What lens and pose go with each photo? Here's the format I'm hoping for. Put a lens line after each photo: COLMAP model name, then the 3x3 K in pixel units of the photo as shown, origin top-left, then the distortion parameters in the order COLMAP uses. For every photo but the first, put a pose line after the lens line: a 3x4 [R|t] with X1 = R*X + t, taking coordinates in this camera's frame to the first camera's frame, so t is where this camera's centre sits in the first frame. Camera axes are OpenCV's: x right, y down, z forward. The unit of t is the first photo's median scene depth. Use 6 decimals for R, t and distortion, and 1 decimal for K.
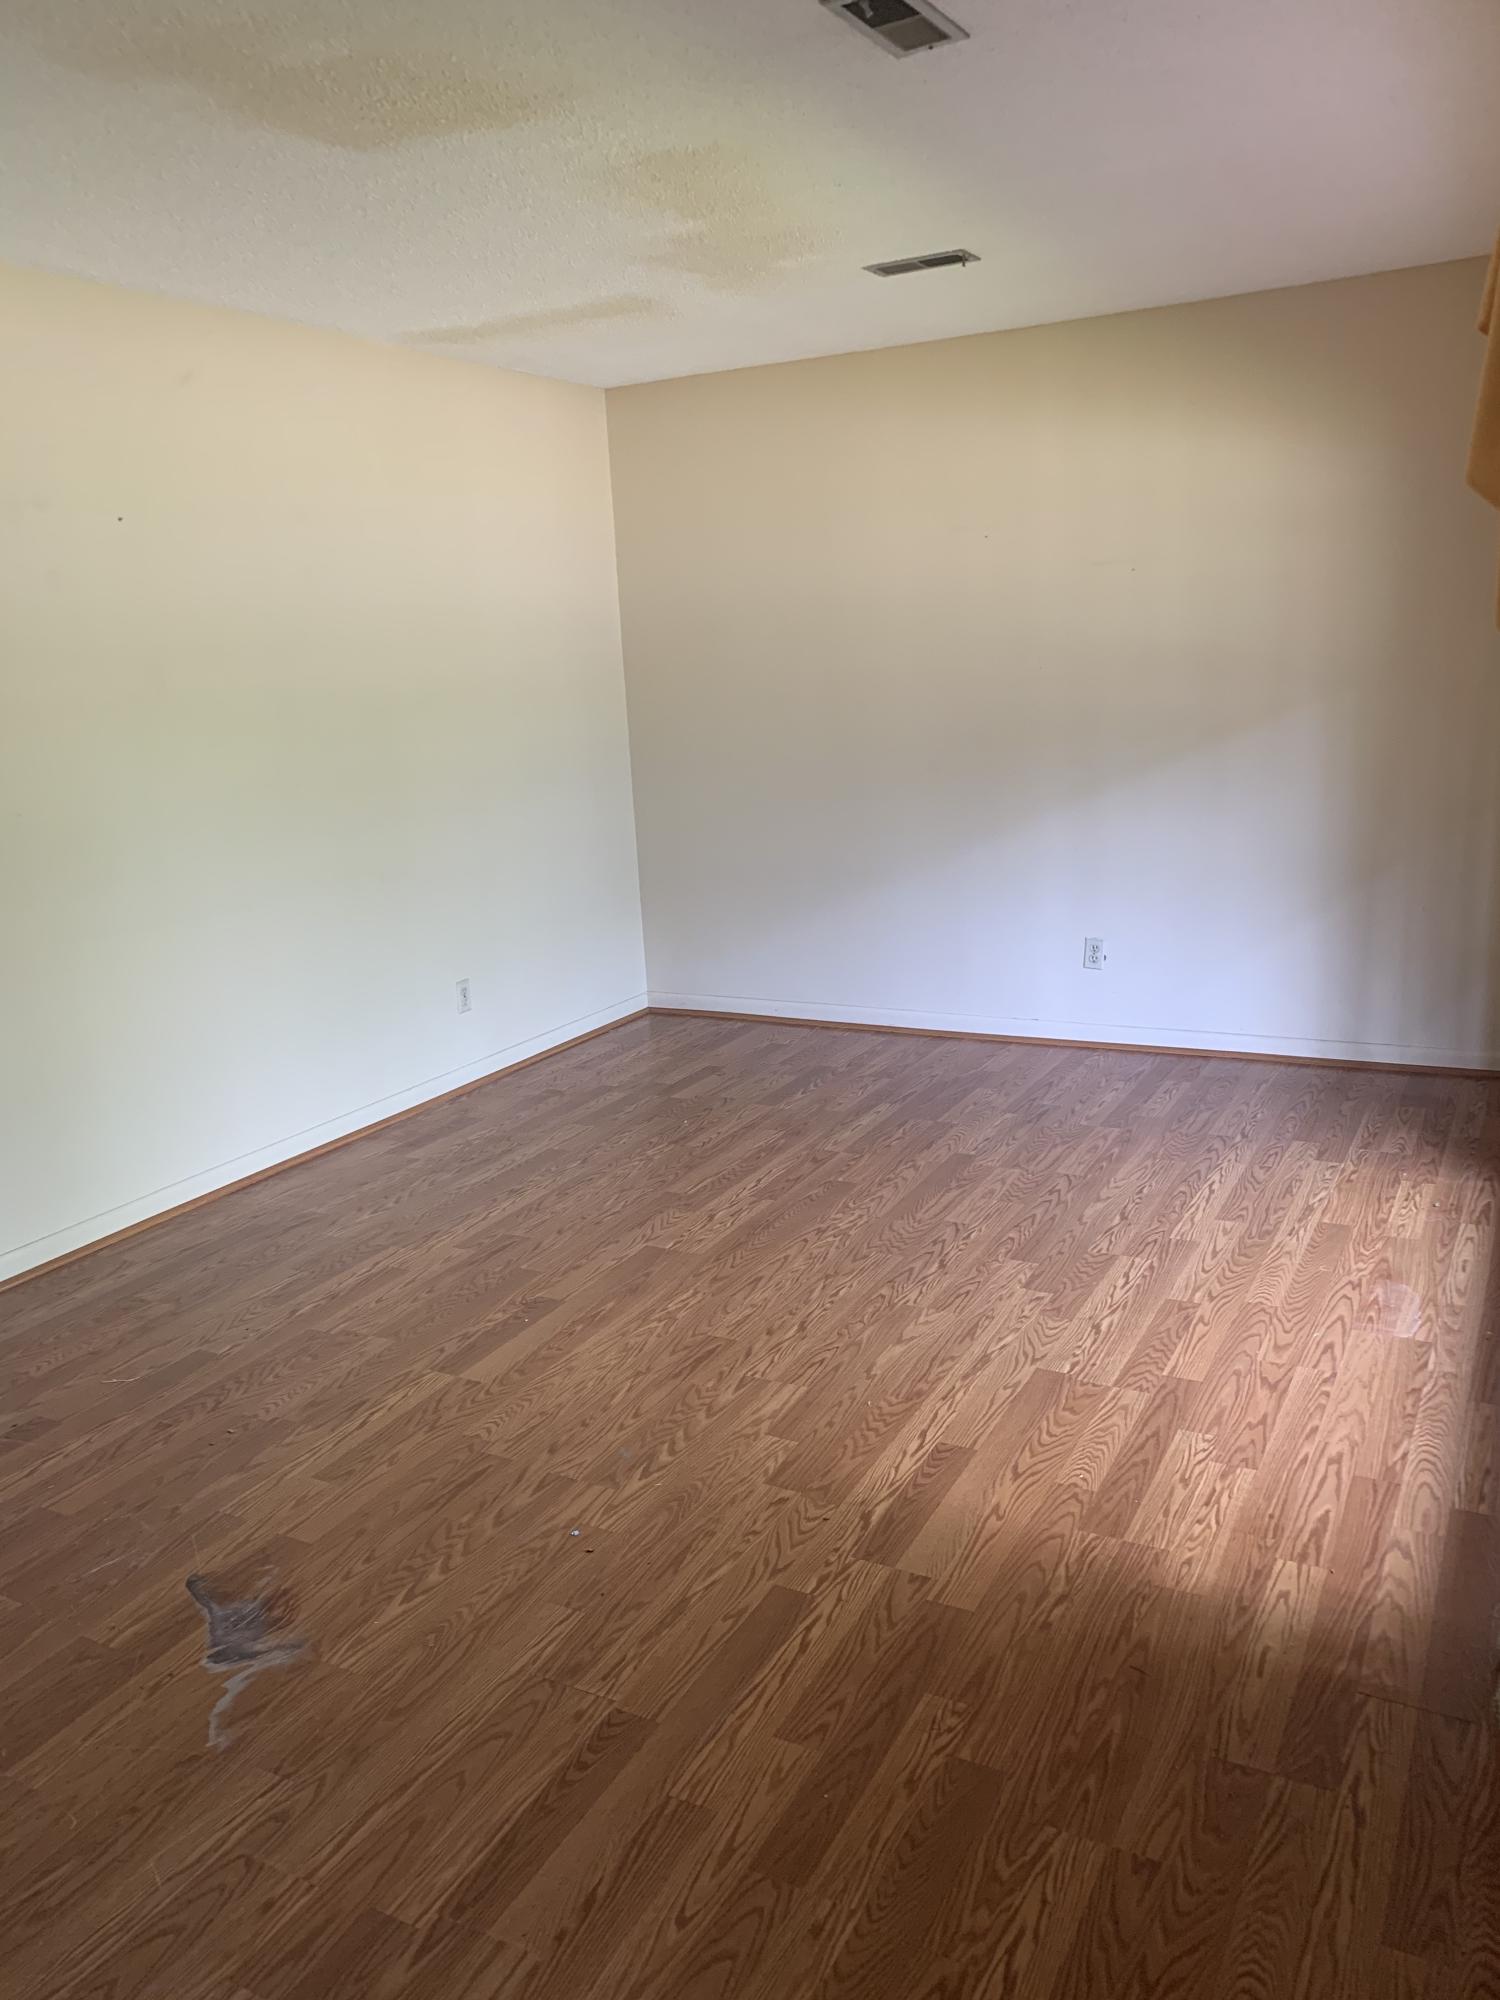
lens RADIAL K [[1544.7, 0, 747.6], [0, 1544.7, 997.1], [0, 0, 1]] dist [0.011517, -0.022990]
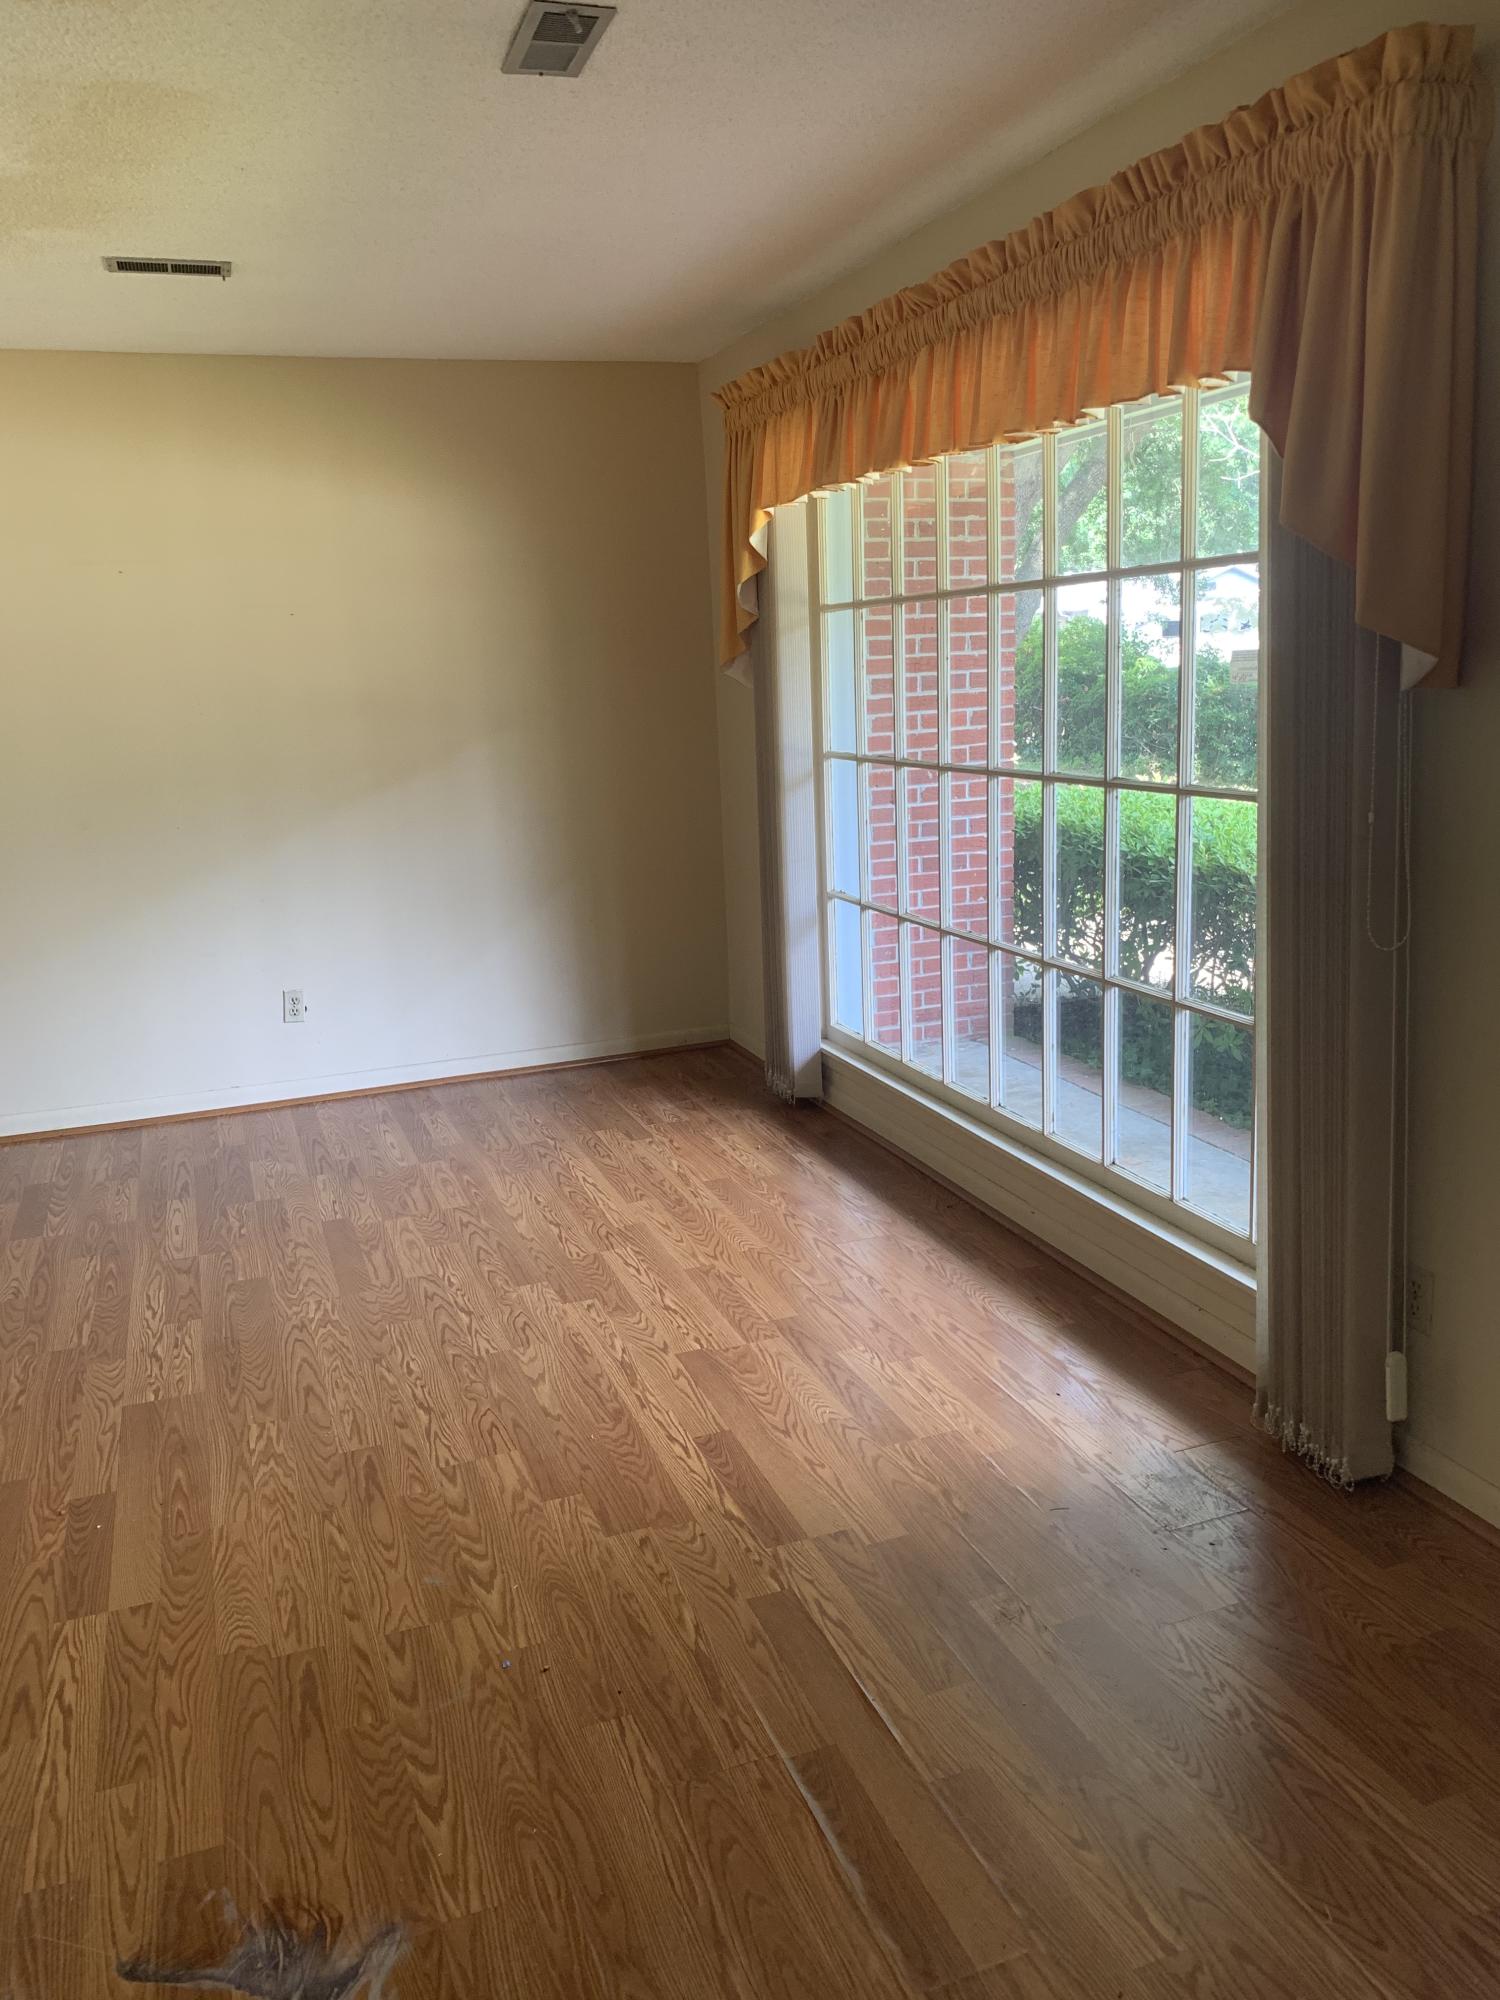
lens RADIAL K [[1544.7, 0, 747.7], [0, 1544.7, 1000.3], [0, 0, 1]] dist [0.011517, -0.022990]
pose [[0.669888, -0.147594, 0.727644, -0.419947], [0.183102, 0.982613, 0.030743, -0.014220], [-0.719530, 0.112639, 0.685266, 0.190015]]
